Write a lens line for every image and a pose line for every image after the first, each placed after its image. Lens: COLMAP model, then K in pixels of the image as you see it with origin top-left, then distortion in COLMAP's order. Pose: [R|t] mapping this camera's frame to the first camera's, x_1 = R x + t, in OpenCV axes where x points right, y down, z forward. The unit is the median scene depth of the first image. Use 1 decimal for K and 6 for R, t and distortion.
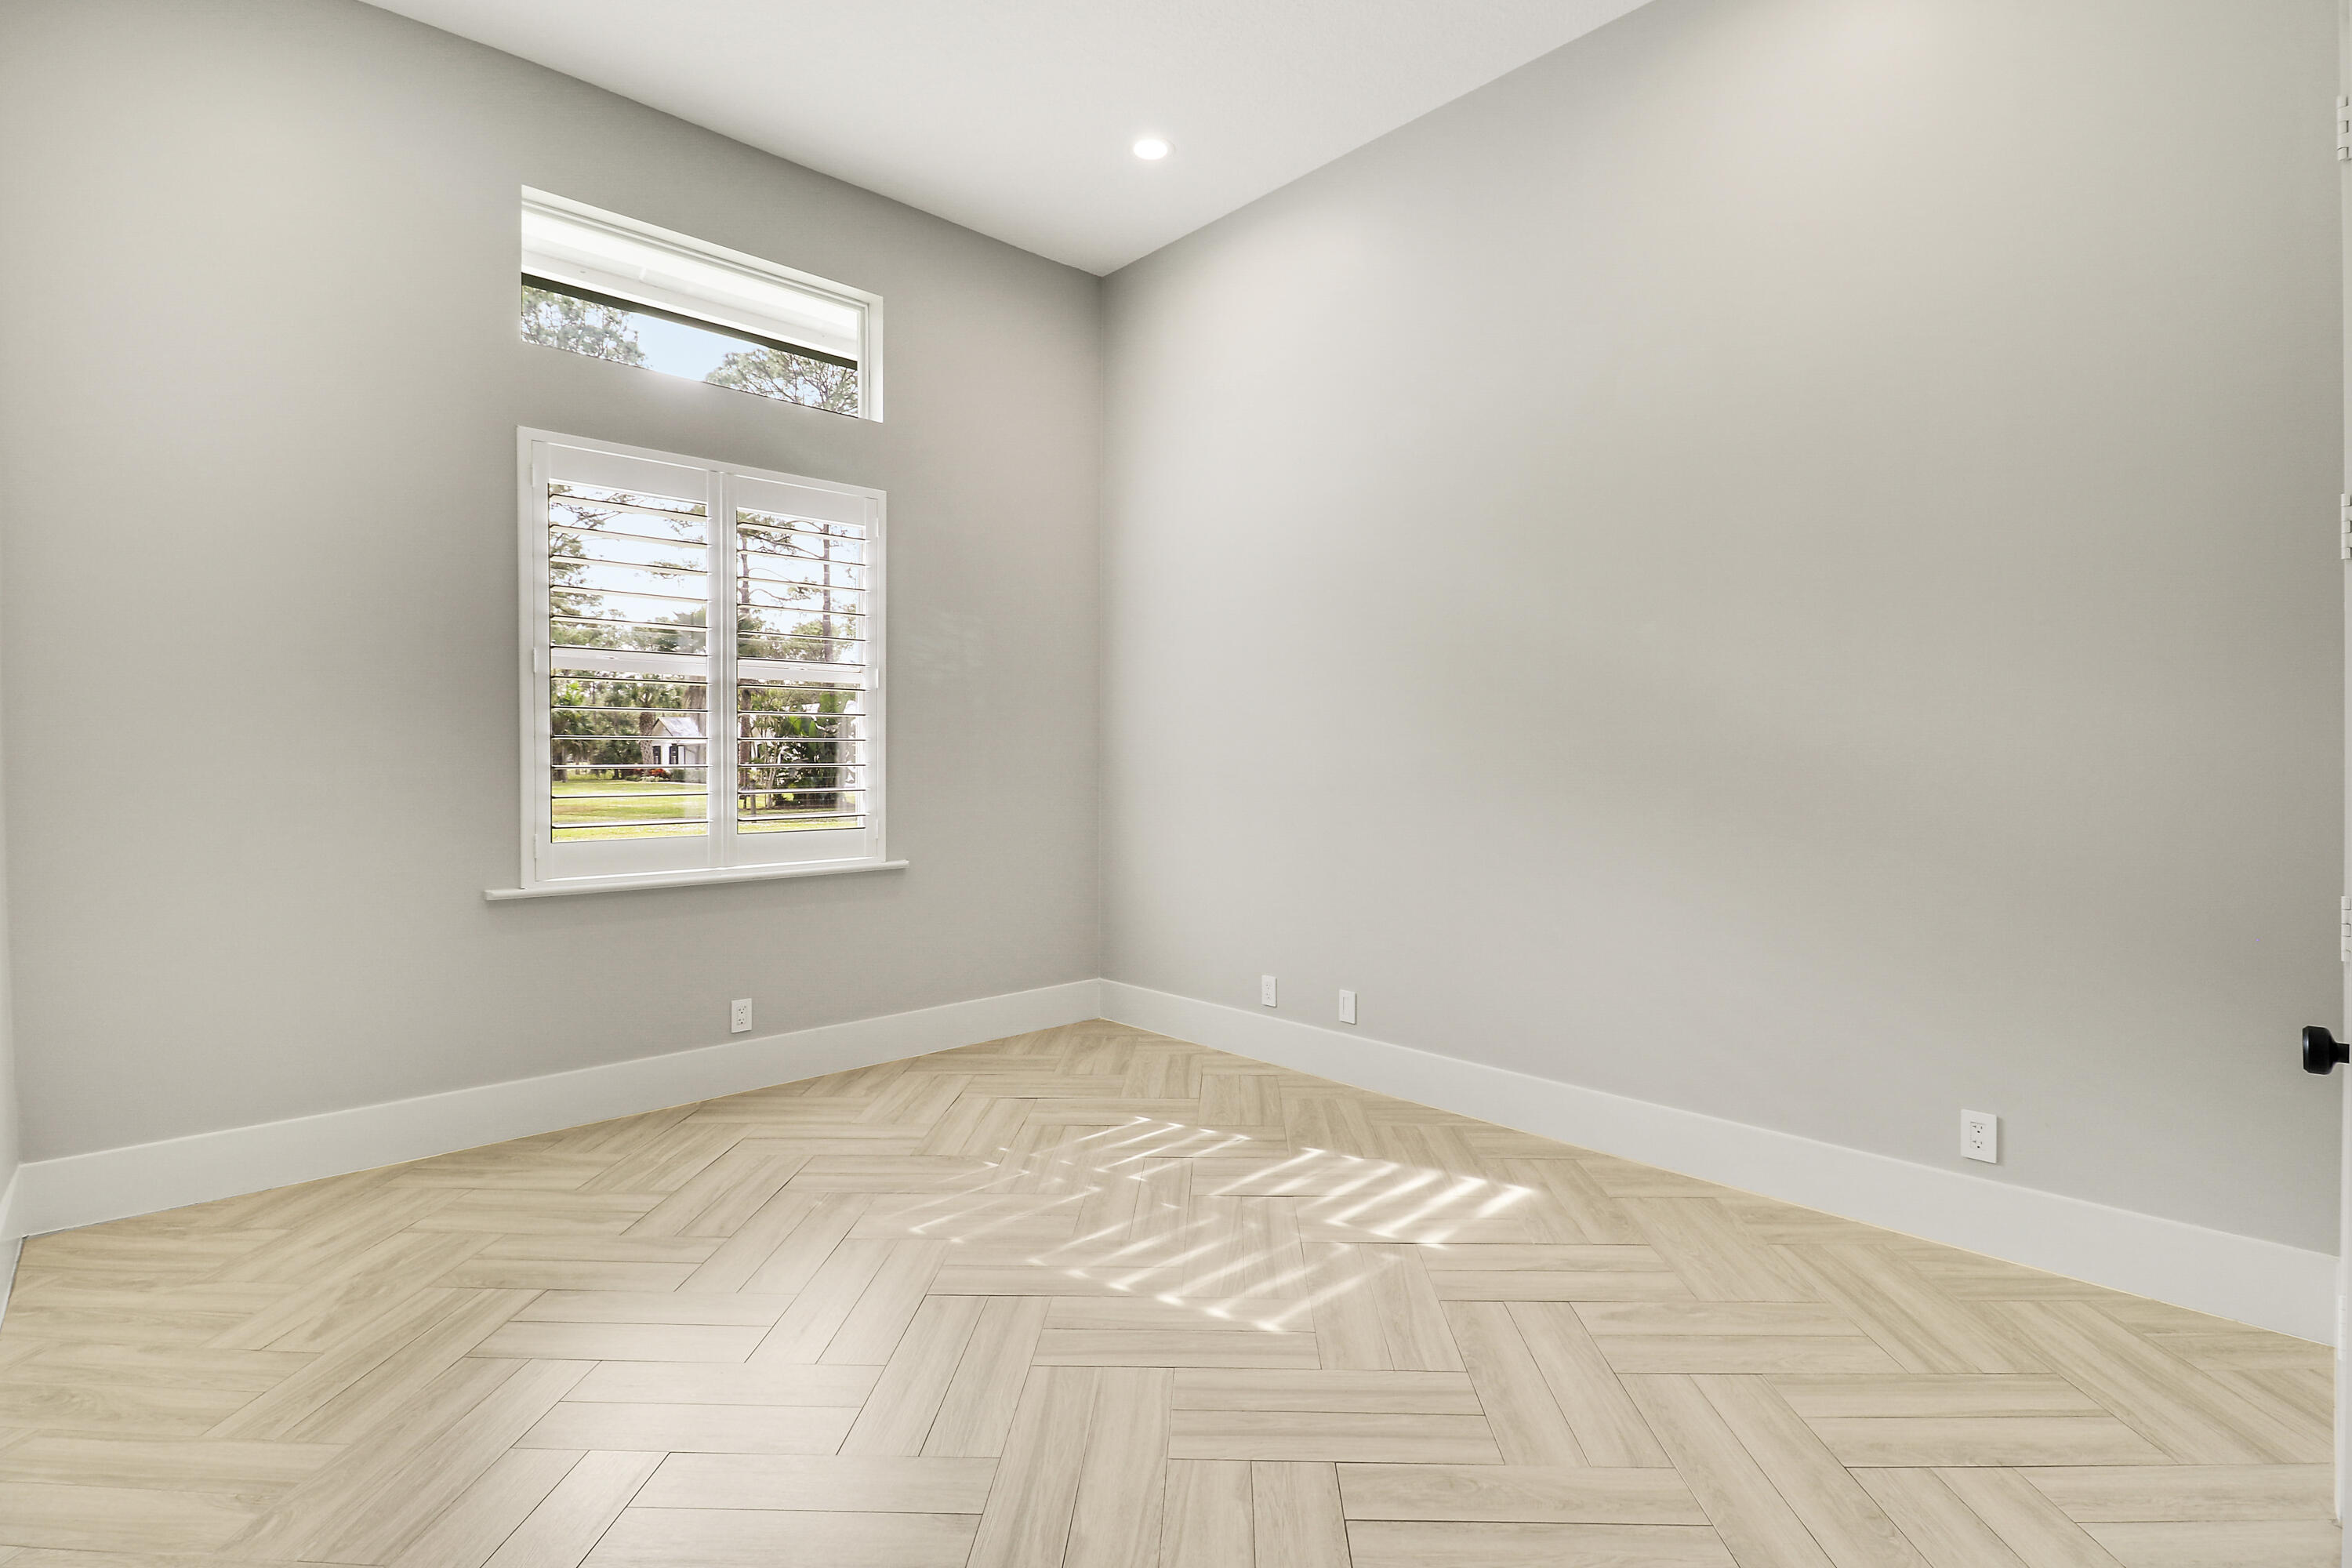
lens RADIAL K [[1108.7, 0, 1176.0], [0, 1108.7, 784.0], [0, 0, 1]] dist [-0.000676, -0.000088]
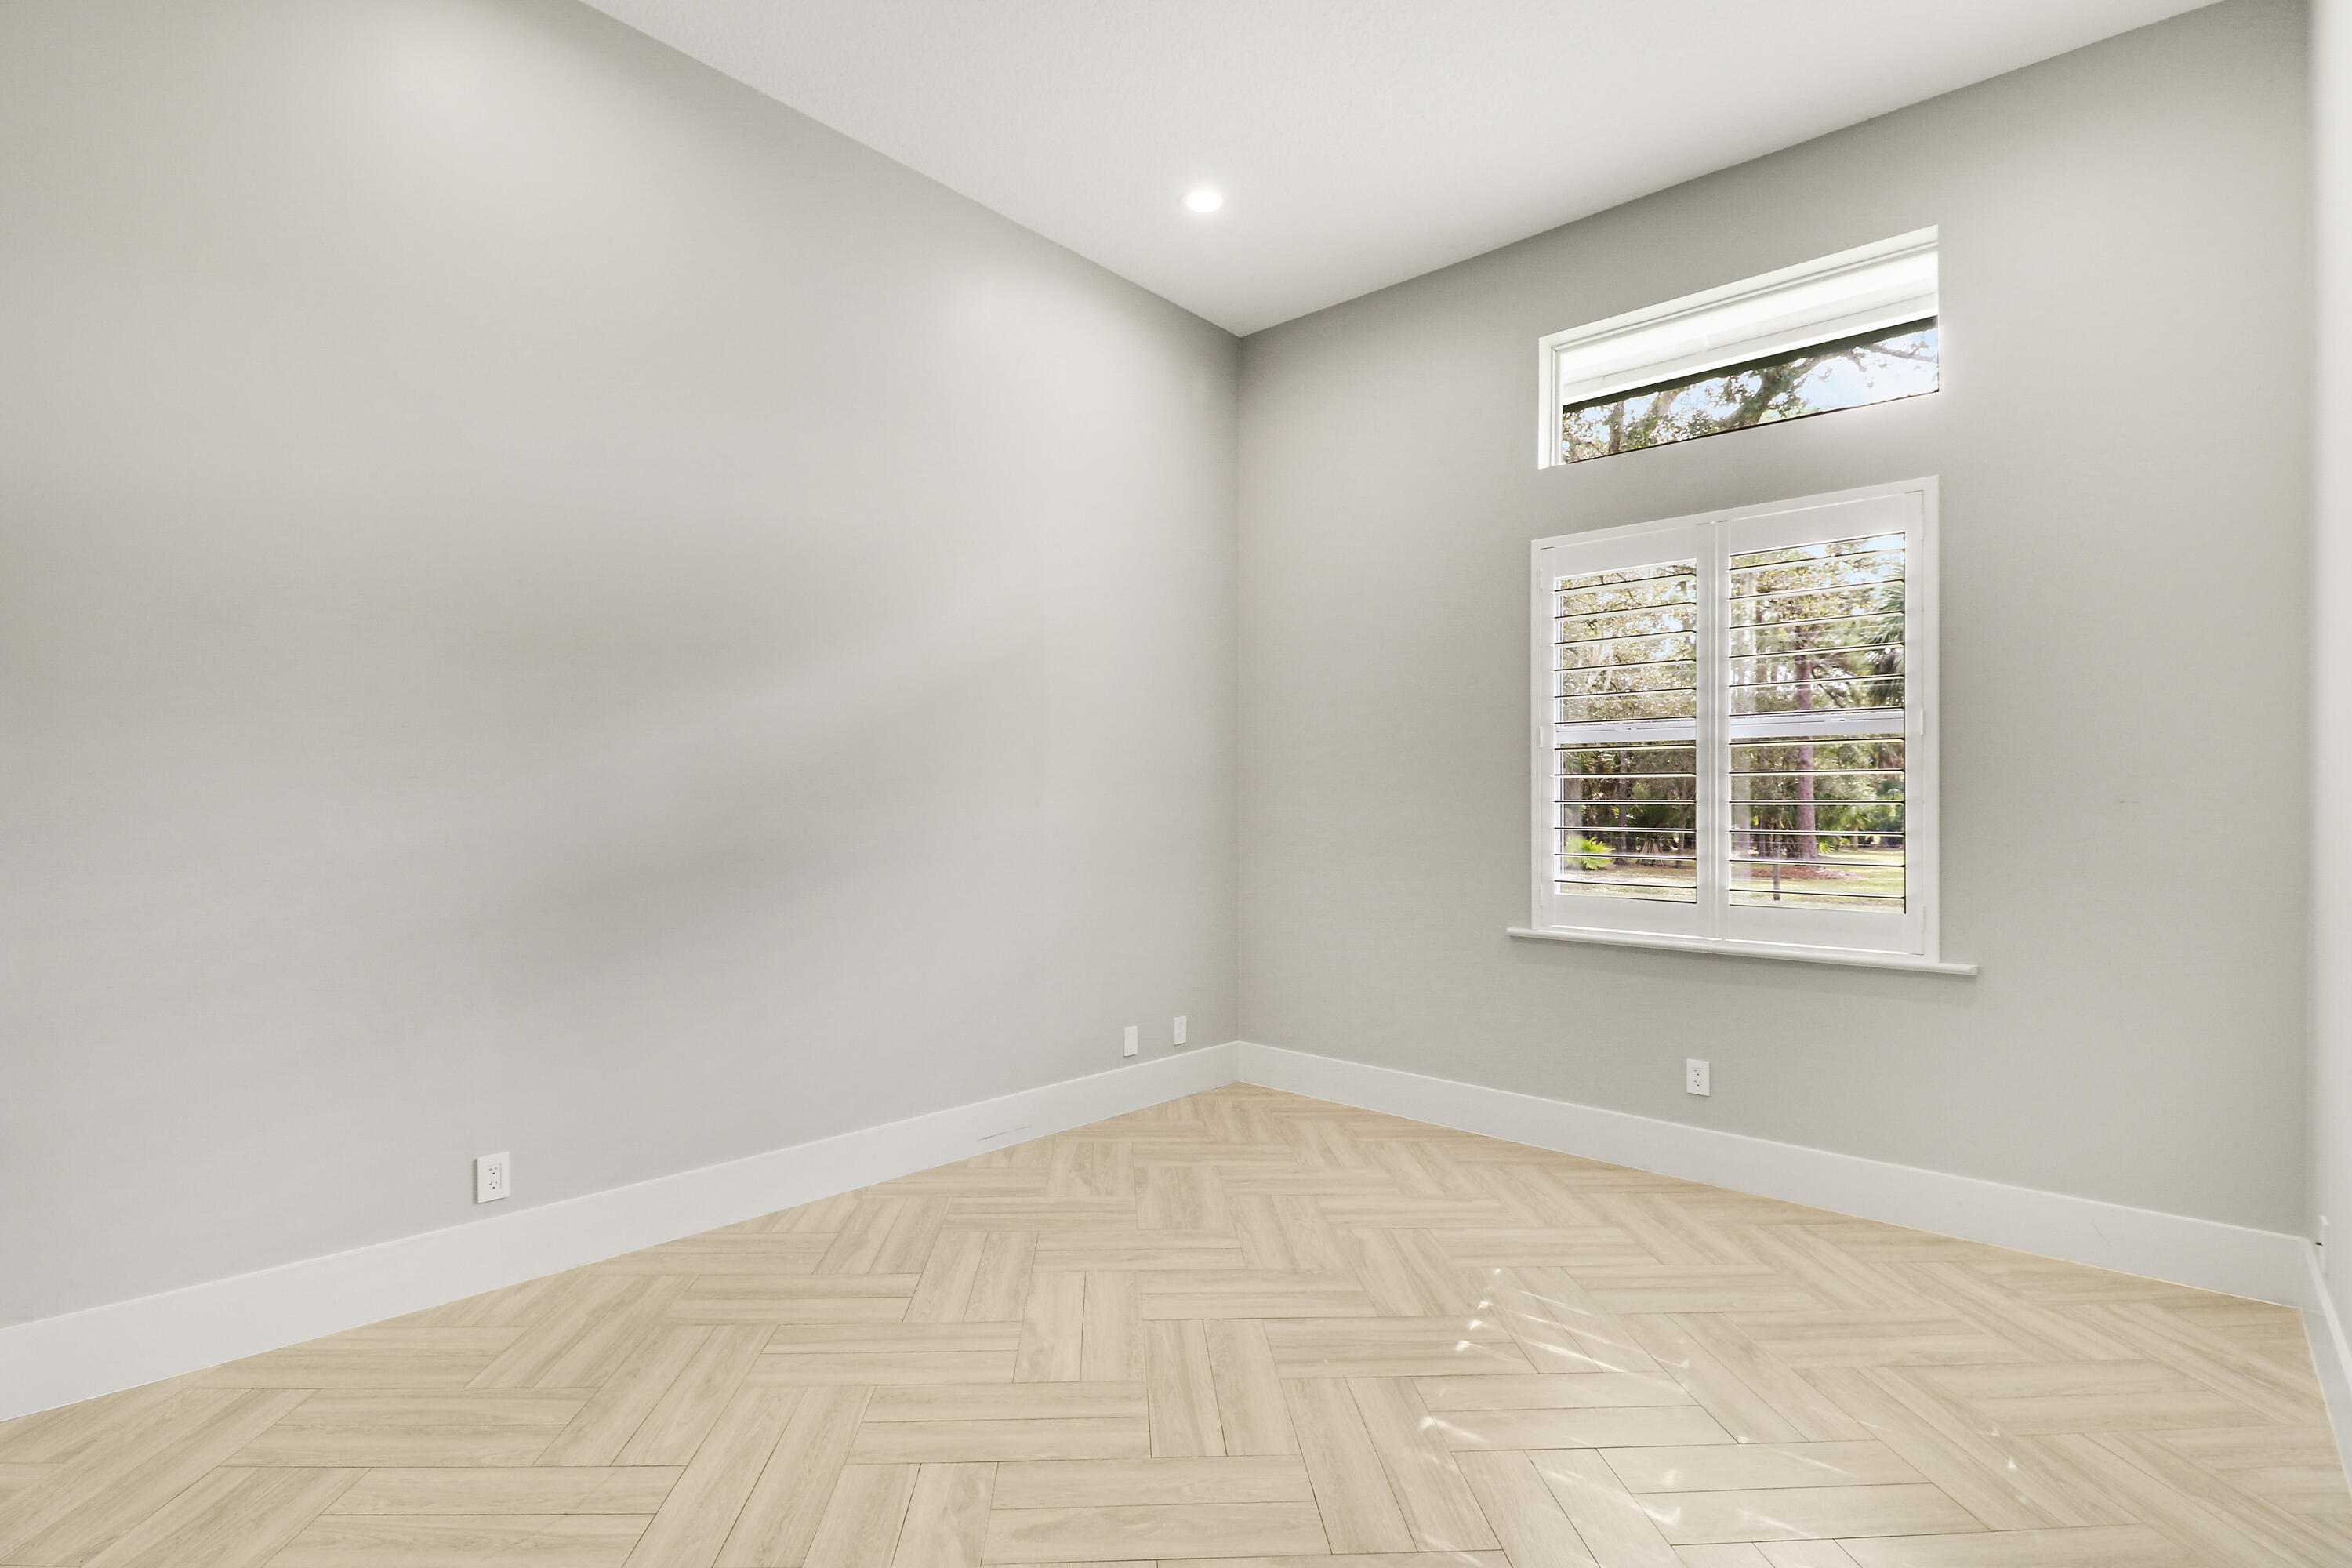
lens RADIAL K [[1111.4, 0, 1177.2], [0, 1111.4, 805.2], [0, 0, 1]] dist [0.000397, 0.000032]
pose [[0.101125, -0.010051, -0.994823, 0.522183], [-0.043401, 0.998952, -0.014504, -0.003493], [0.993927, 0.044643, 0.100583, 0.482007]]
